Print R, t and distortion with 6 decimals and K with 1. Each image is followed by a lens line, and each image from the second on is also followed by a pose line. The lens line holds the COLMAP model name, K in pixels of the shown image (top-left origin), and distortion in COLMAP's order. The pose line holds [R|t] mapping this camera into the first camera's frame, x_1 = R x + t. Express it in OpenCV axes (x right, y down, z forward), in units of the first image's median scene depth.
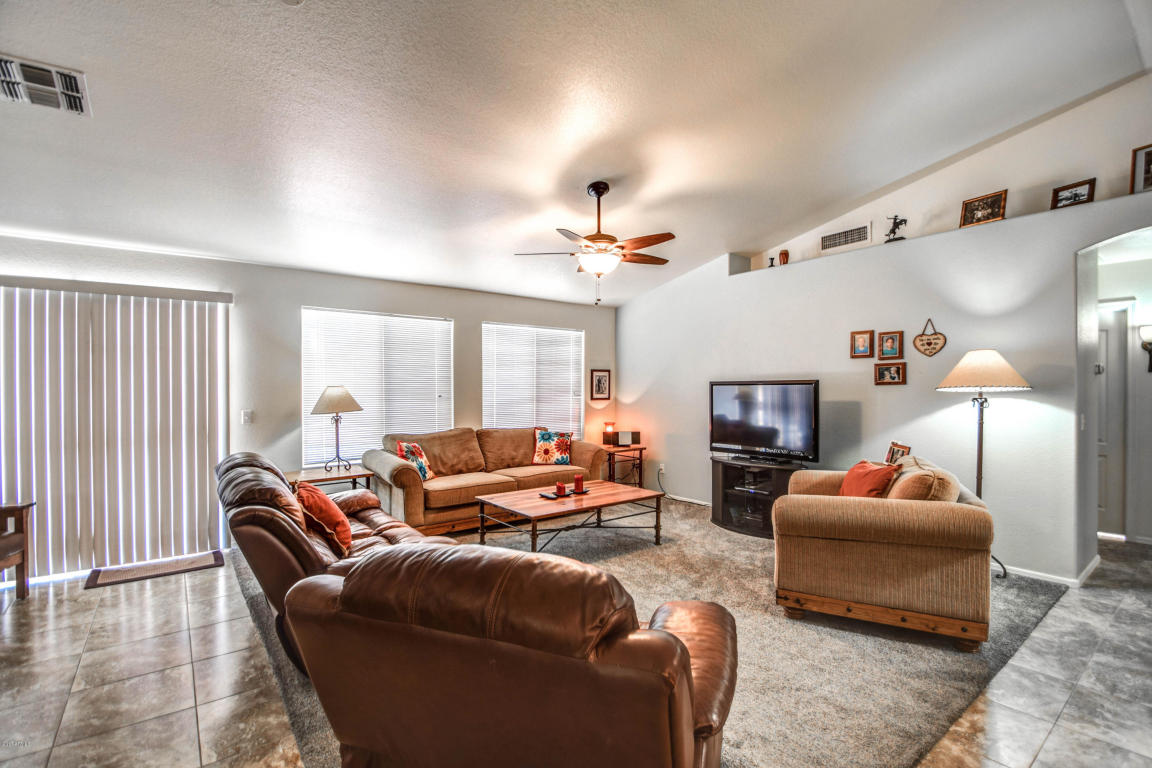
lens RADIAL K [[523.3, 0, 569.8], [0, 523.3, 393.2], [0, 0, 1]] dist [0.006688, -0.012350]
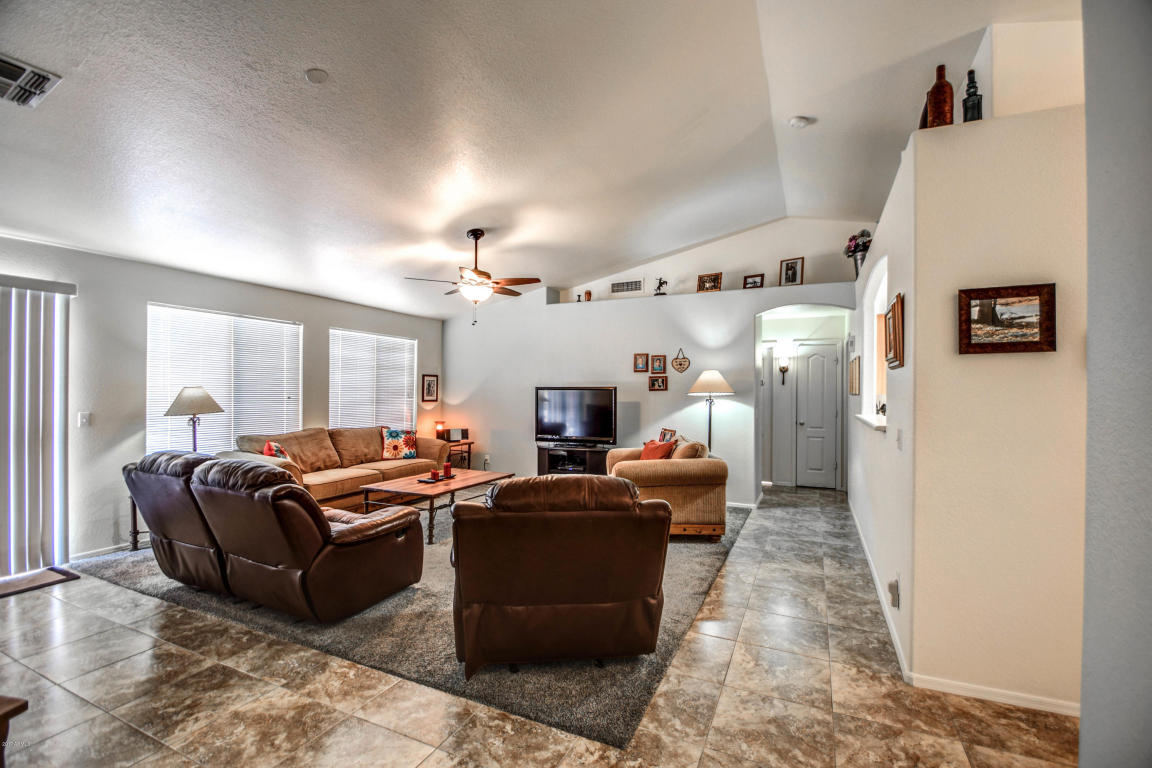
lens RADIAL K [[523.3, 0, 567.2], [0, 523.3, 393.3], [0, 0, 1]] dist [0.006688, -0.012350]
pose [[0.889004, 0.006917, 0.457846, -0.307844], [-0.003901, 0.999964, -0.007533, 0.003679], [-0.457882, 0.004911, 0.888999, -0.214071]]
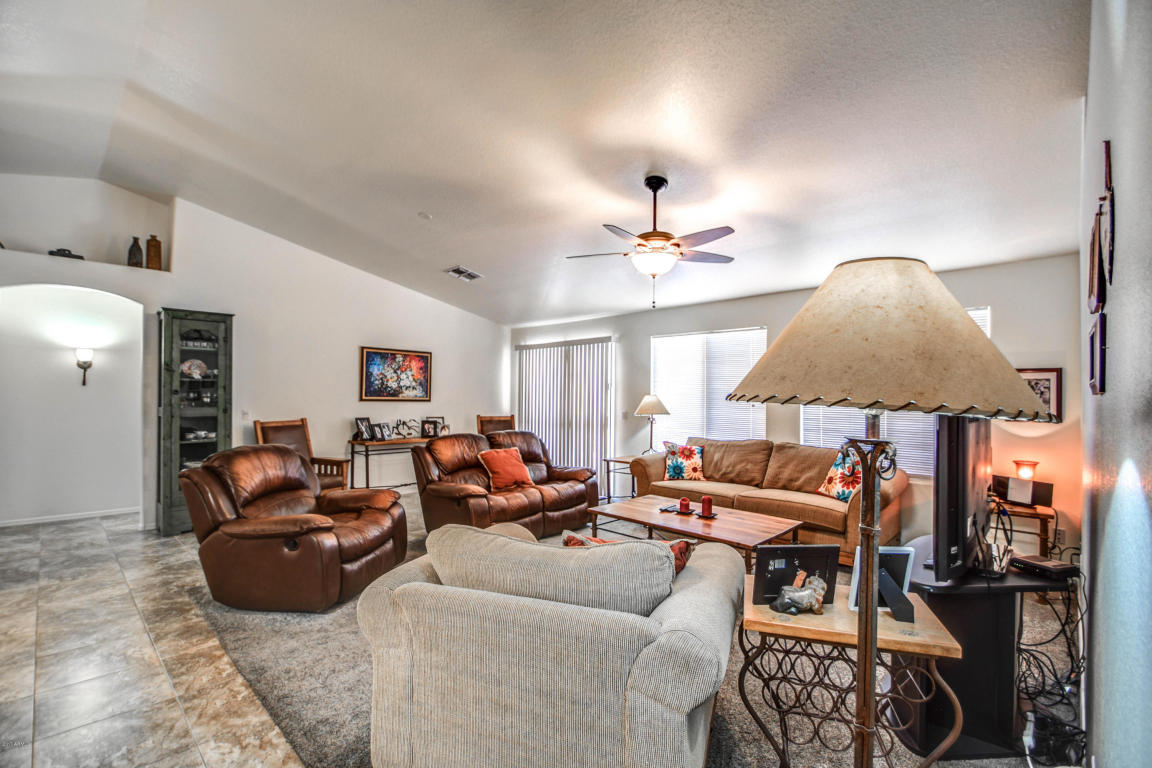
lens RADIAL K [[523.3, 0, 586.8], [0, 523.3, 388.5], [0, 0, 1]] dist [0.006688, -0.012350]
pose [[0.147002, -0.009754, -0.989088, 0.909887], [-0.020407, 0.999709, -0.012892, -0.010231], [0.988926, 0.022079, 0.146760, 0.709308]]
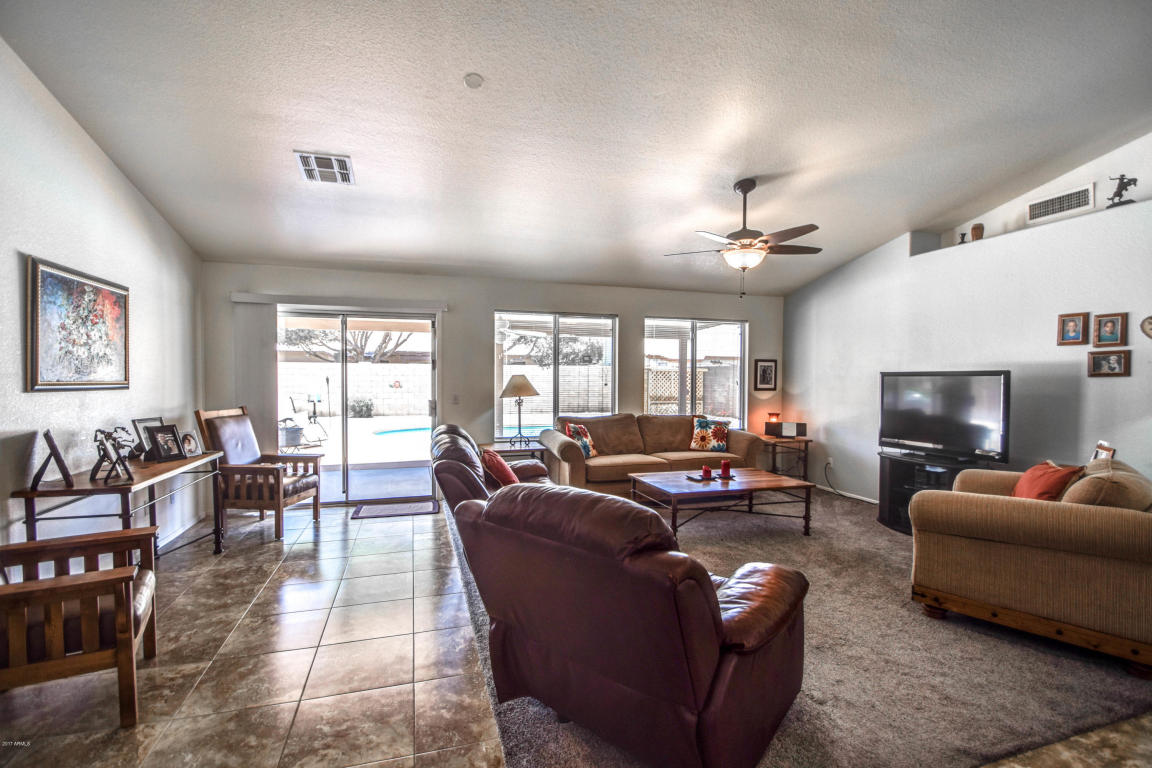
lens RADIAL K [[523.3, 0, 564.9], [0, 523.3, 393.2], [0, 0, 1]] dist [0.006688, -0.012350]
pose [[0.933614, 0.017497, -0.357854, 0.094148], [-0.010501, 0.999714, 0.021483, 0.001824], [0.358128, -0.016299, 0.933530, -0.098886]]
